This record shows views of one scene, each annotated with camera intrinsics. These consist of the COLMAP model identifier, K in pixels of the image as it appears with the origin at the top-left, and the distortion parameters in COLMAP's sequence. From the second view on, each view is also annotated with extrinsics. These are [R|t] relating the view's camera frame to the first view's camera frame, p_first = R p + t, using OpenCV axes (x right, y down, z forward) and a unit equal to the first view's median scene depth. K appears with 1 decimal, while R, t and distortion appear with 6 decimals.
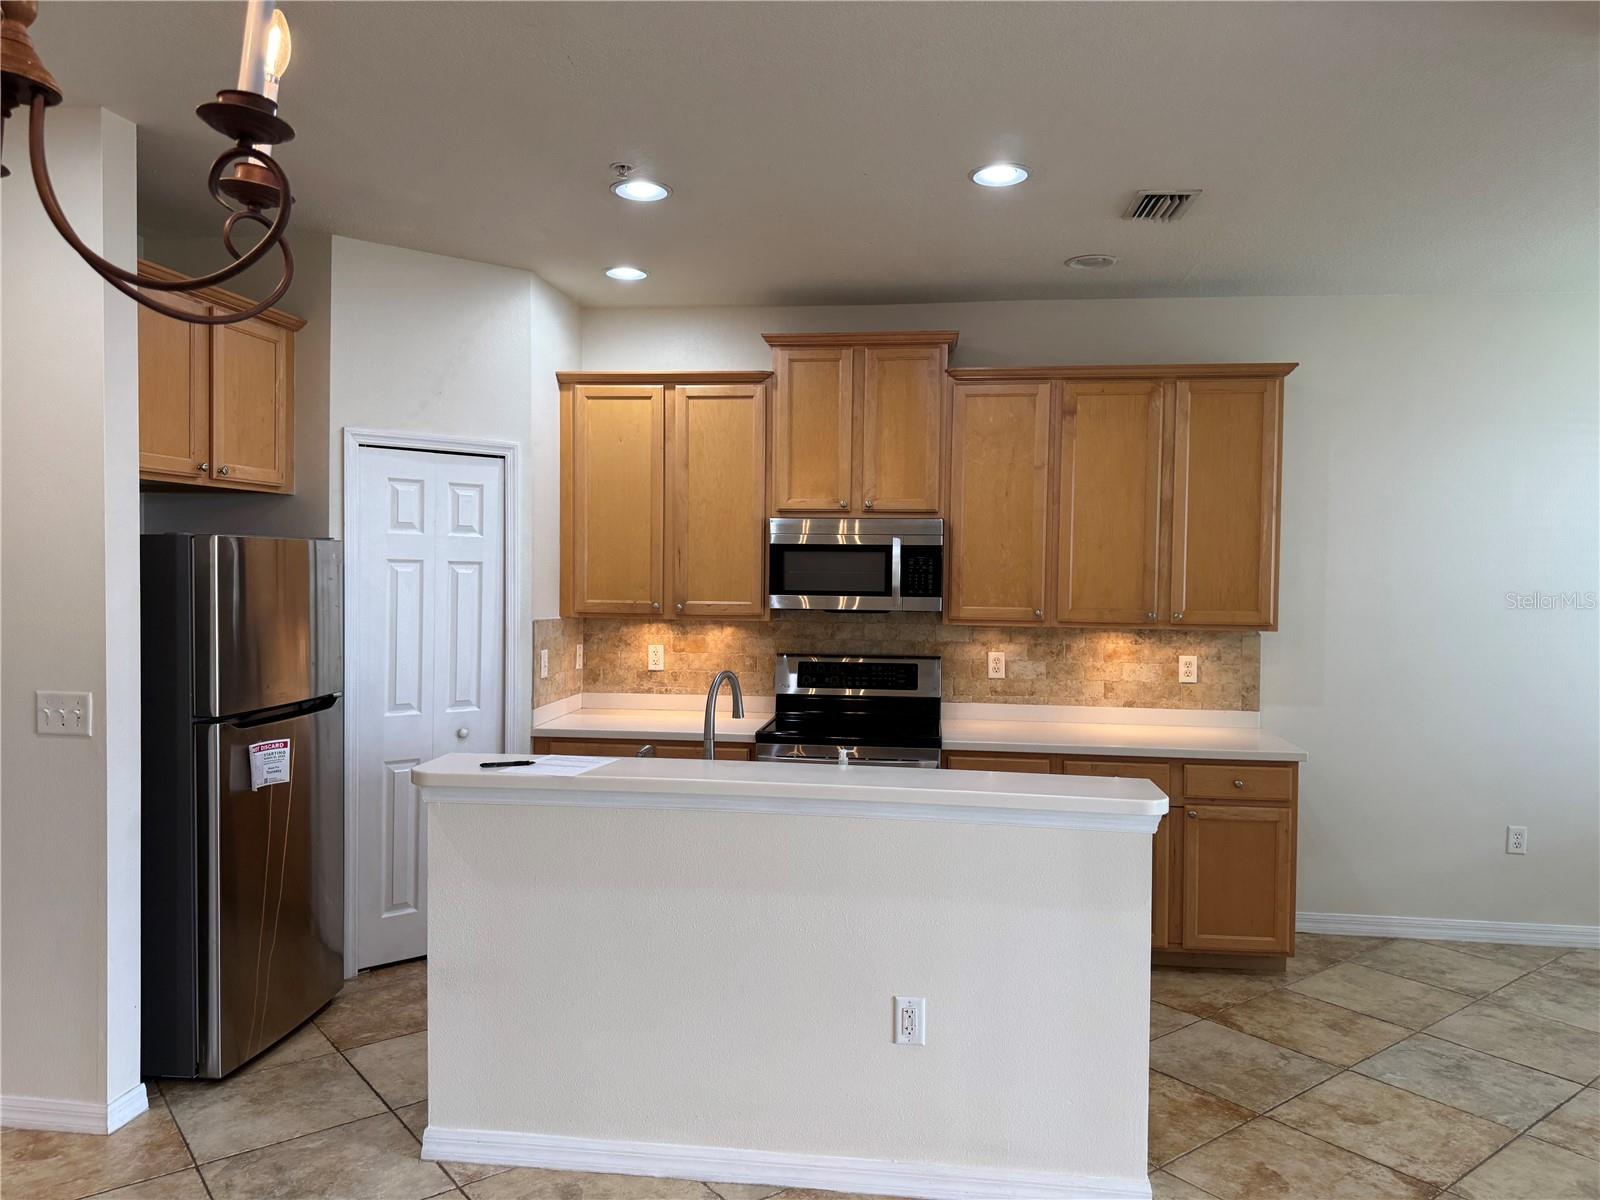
lens RADIAL K [[1117.0, 0, 798.1], [0, 1117.0, 605.0], [0, 0, 1]] dist [0.072139, -0.079556]
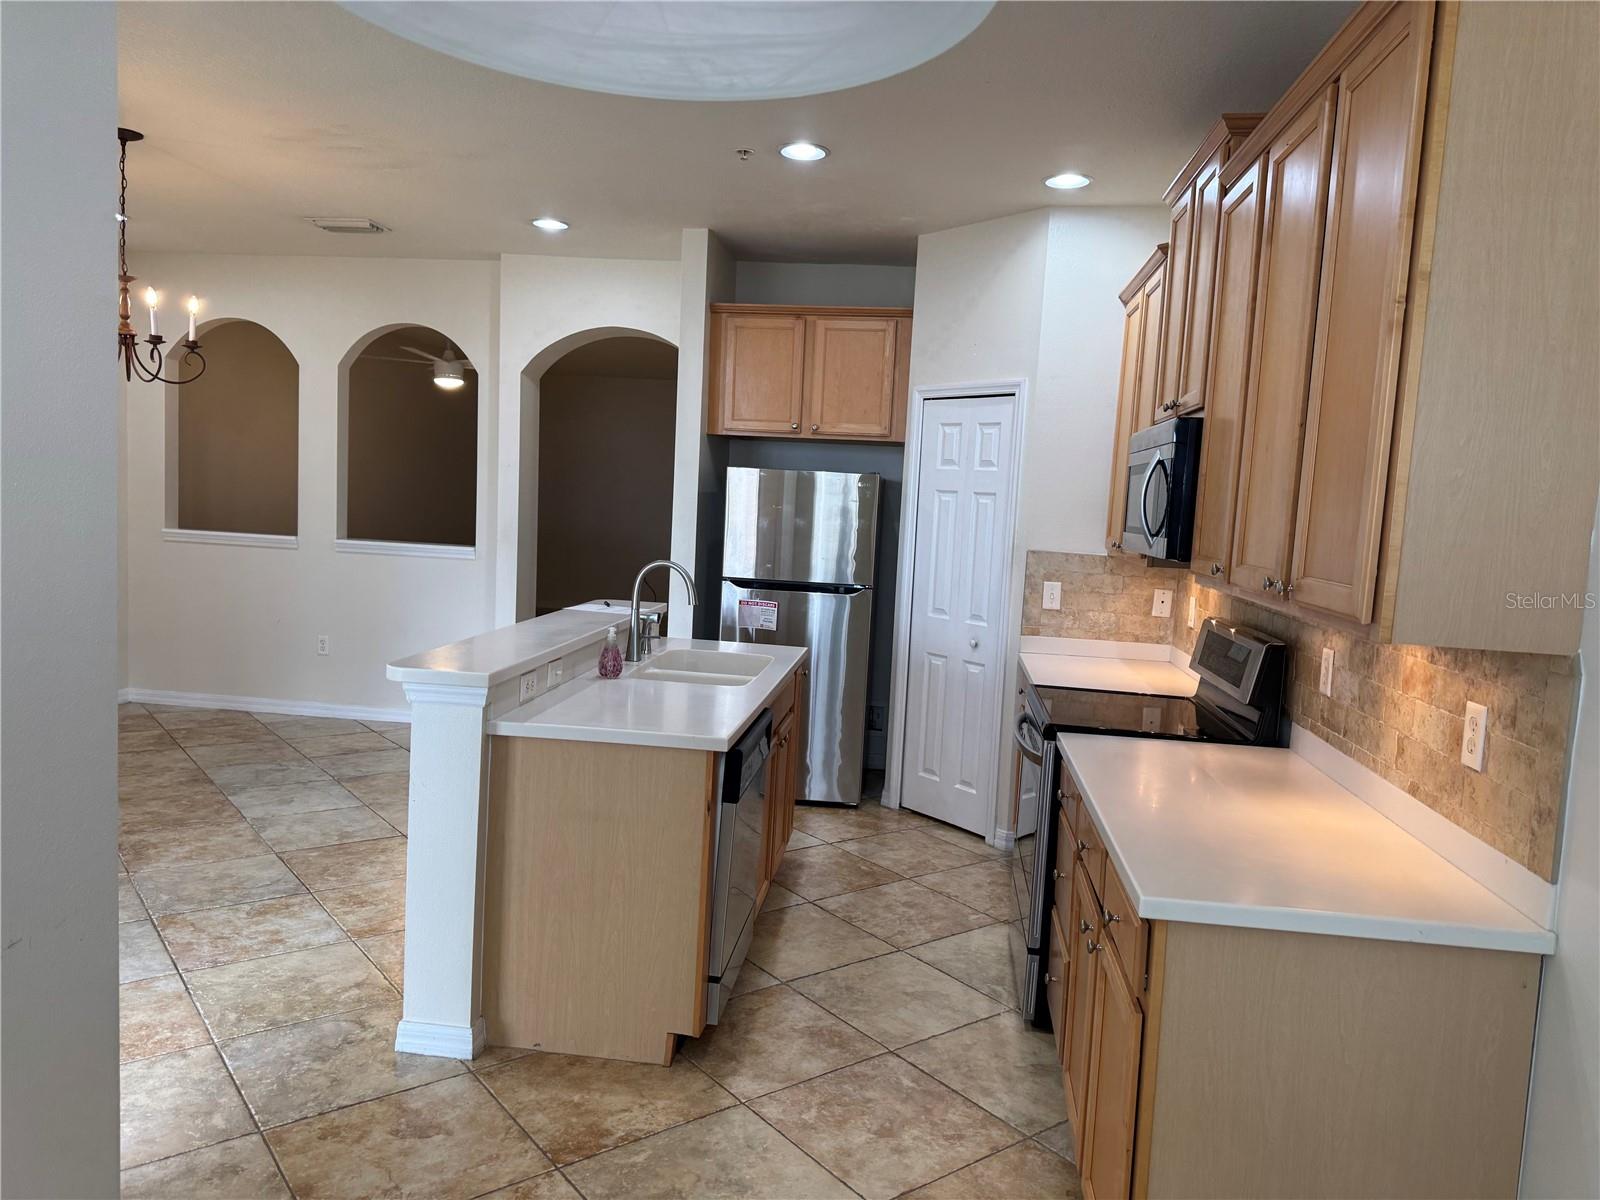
lens RADIAL K [[1115.8, 0, 818.1], [0, 1115.8, 604.3], [0, 0, 1]] dist [0.076805, -0.132315]
pose [[0.006714, 0.082699, -0.996552, 0.749025], [-0.084988, 0.993016, 0.081833, -0.004257], [0.996359, 0.084146, 0.013695, 0.745818]]
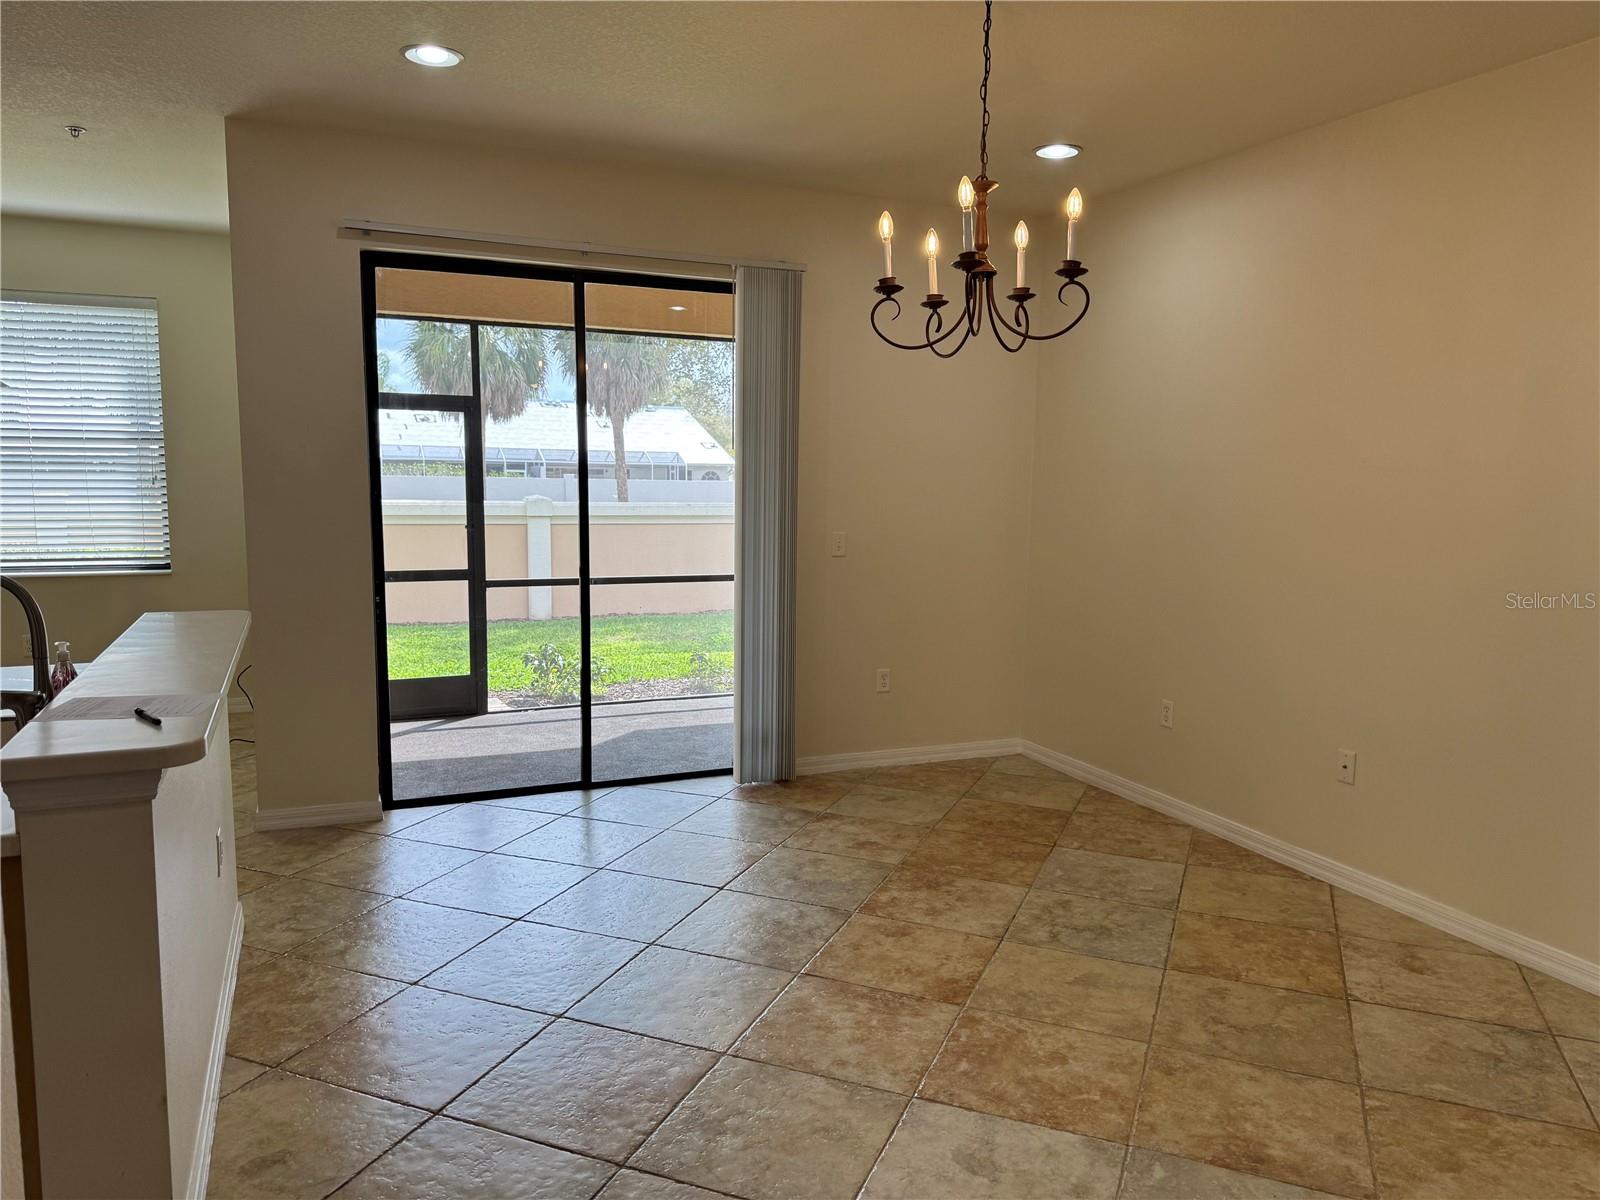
lens RADIAL K [[1117.0, 0, 798.1], [0, 1117.0, 605.0], [0, 0, 1]] dist [0.072139, -0.079556]
pose [[-0.491777, -0.129043, 0.861106, -0.609796], [0.007546, 0.988288, 0.152411, -0.015813], [-0.870689, 0.081450, -0.485043, 0.577766]]
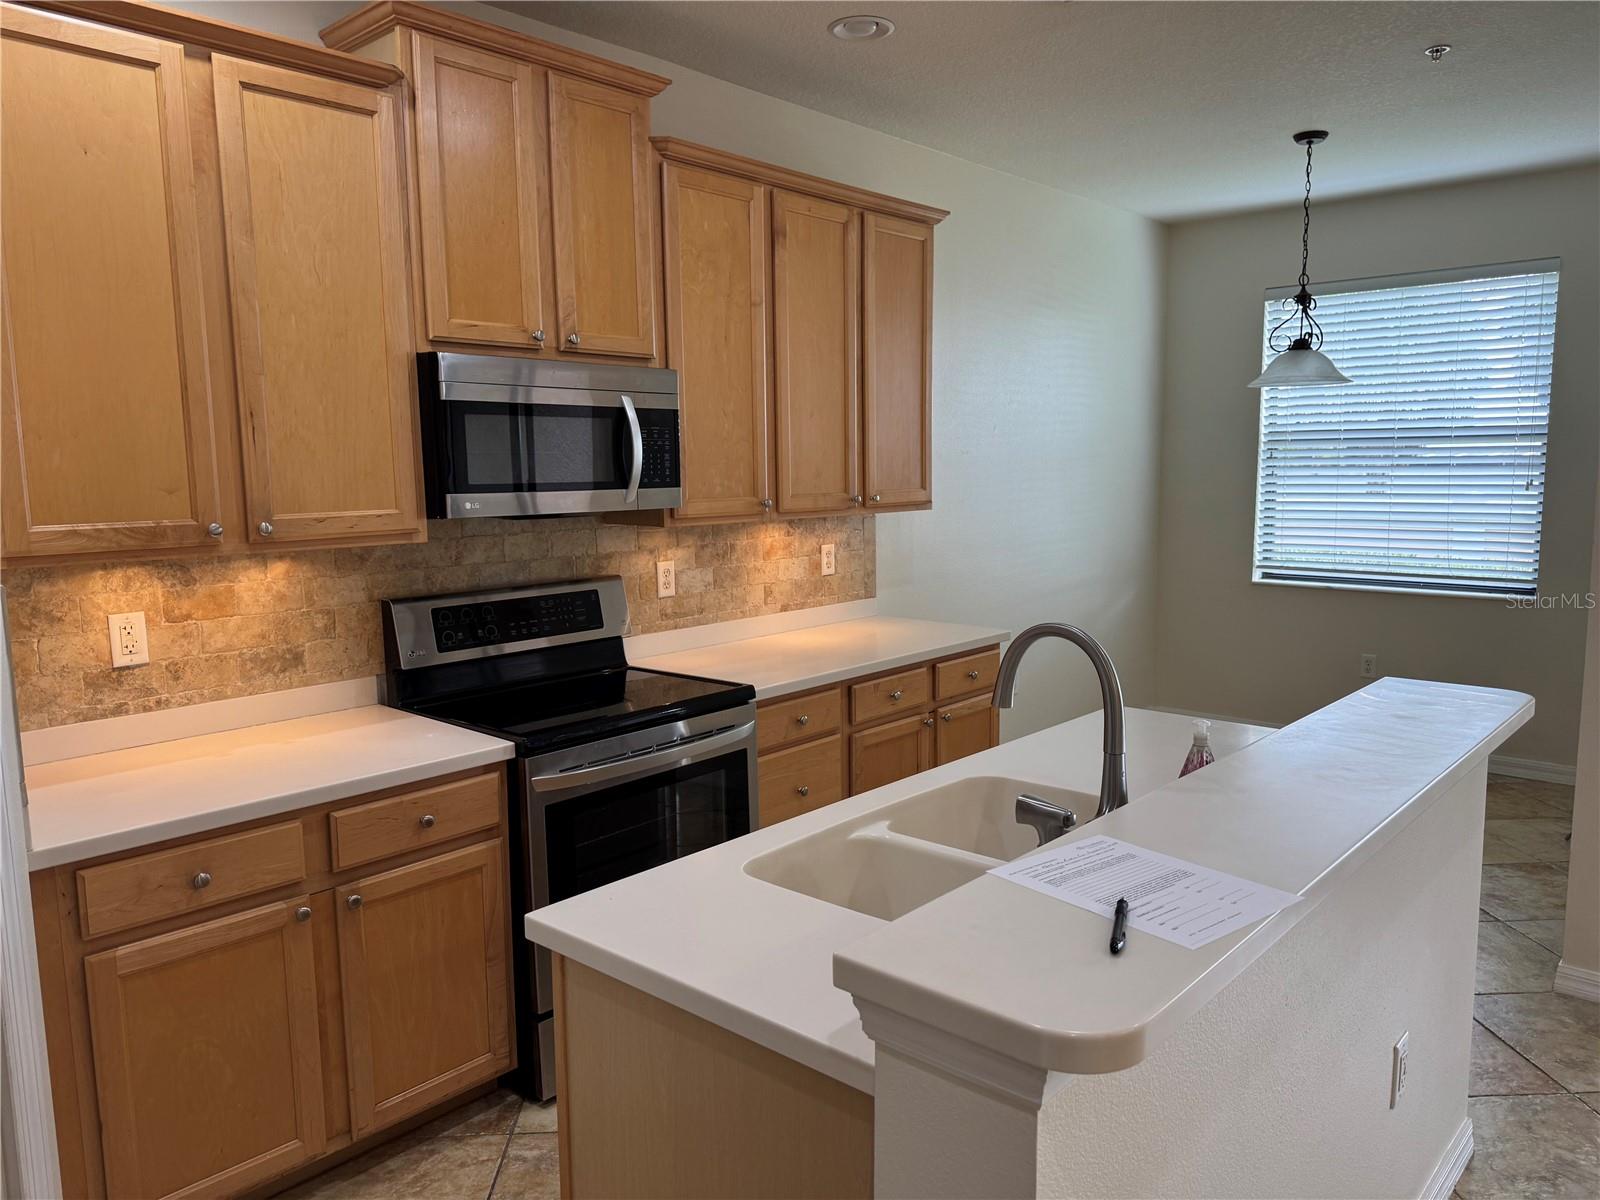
lens RADIAL K [[1117.0, 0, 798.1], [0, 1117.0, 605.0], [0, 0, 1]] dist [0.072139, -0.079556]
pose [[0.586894, -0.124516, 0.800032, -0.361402], [0.047840, 0.991711, 0.119253, -0.012390], [-0.808249, -0.031716, 0.587986, 0.504606]]
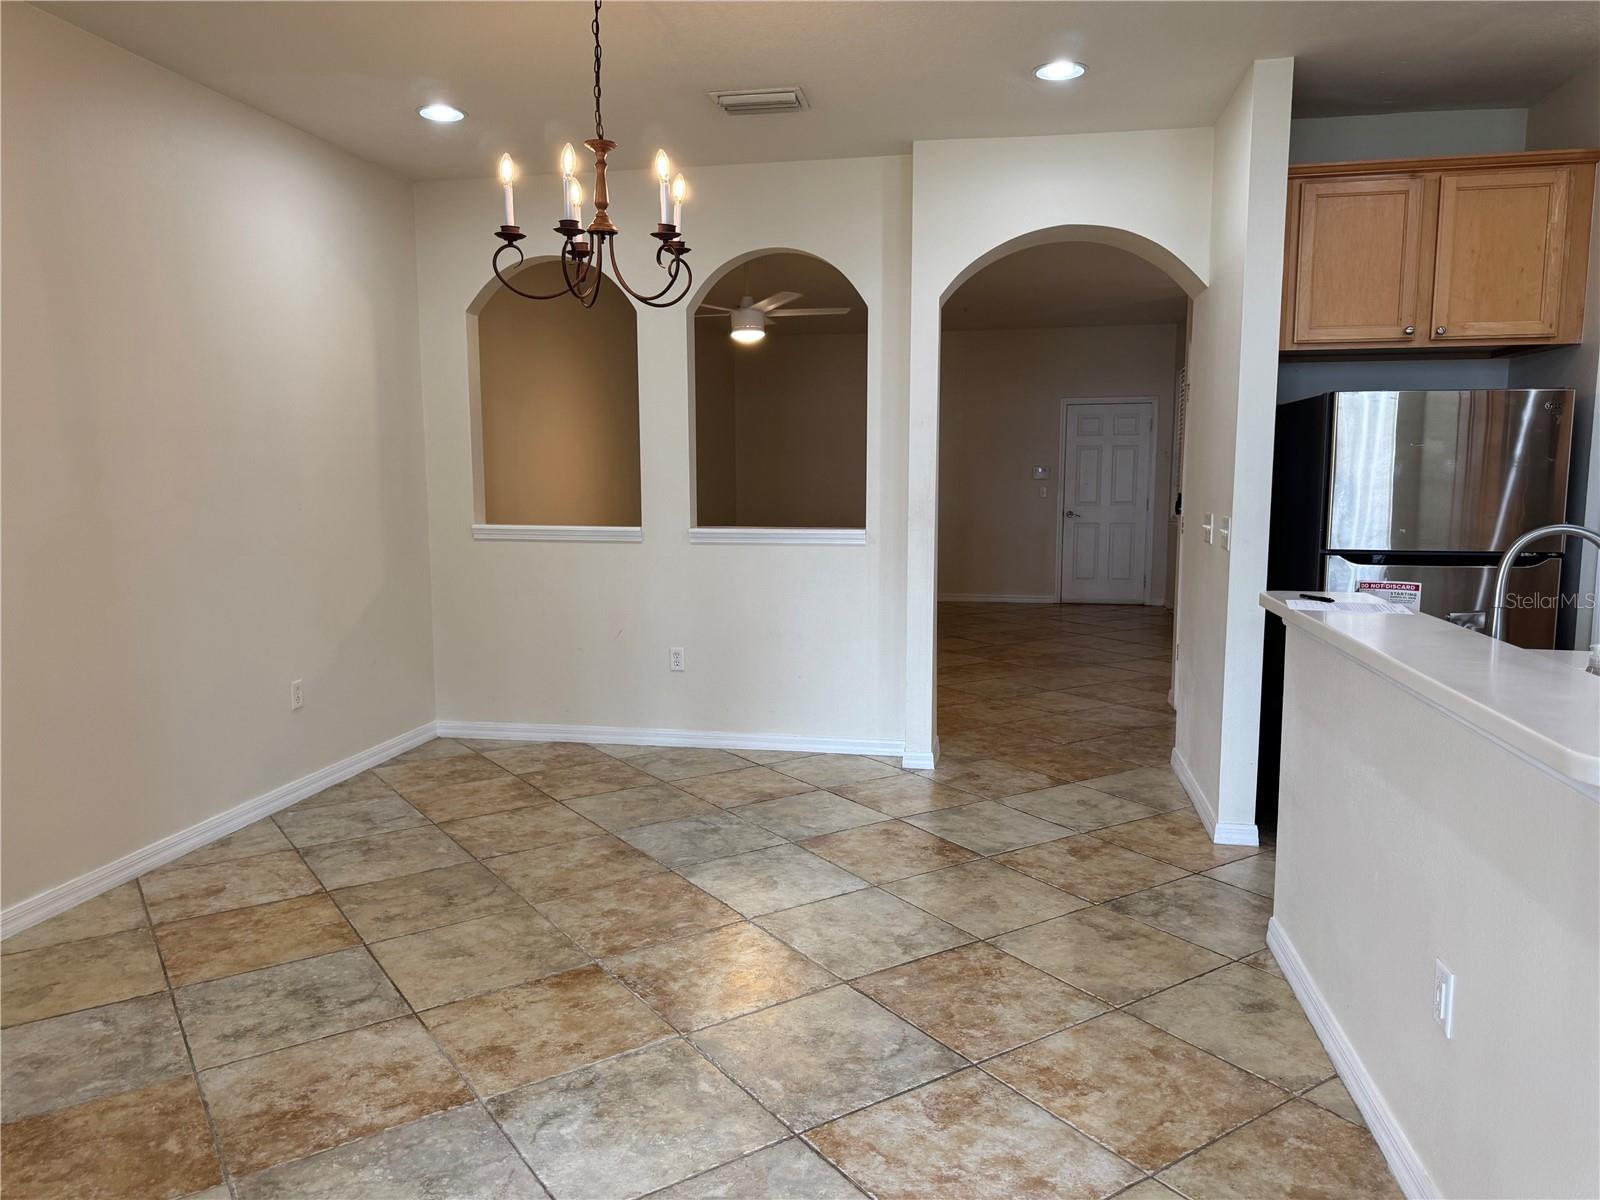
lens RADIAL K [[1117.0, 0, 798.1], [0, 1117.0, 605.0], [0, 0, 1]] dist [0.072139, -0.079556]
pose [[-0.067011, 0.105335, -0.992176, 0.460174], [-0.034261, 0.993582, 0.107799, 0.032371], [0.997164, 0.041216, -0.062972, 0.352913]]
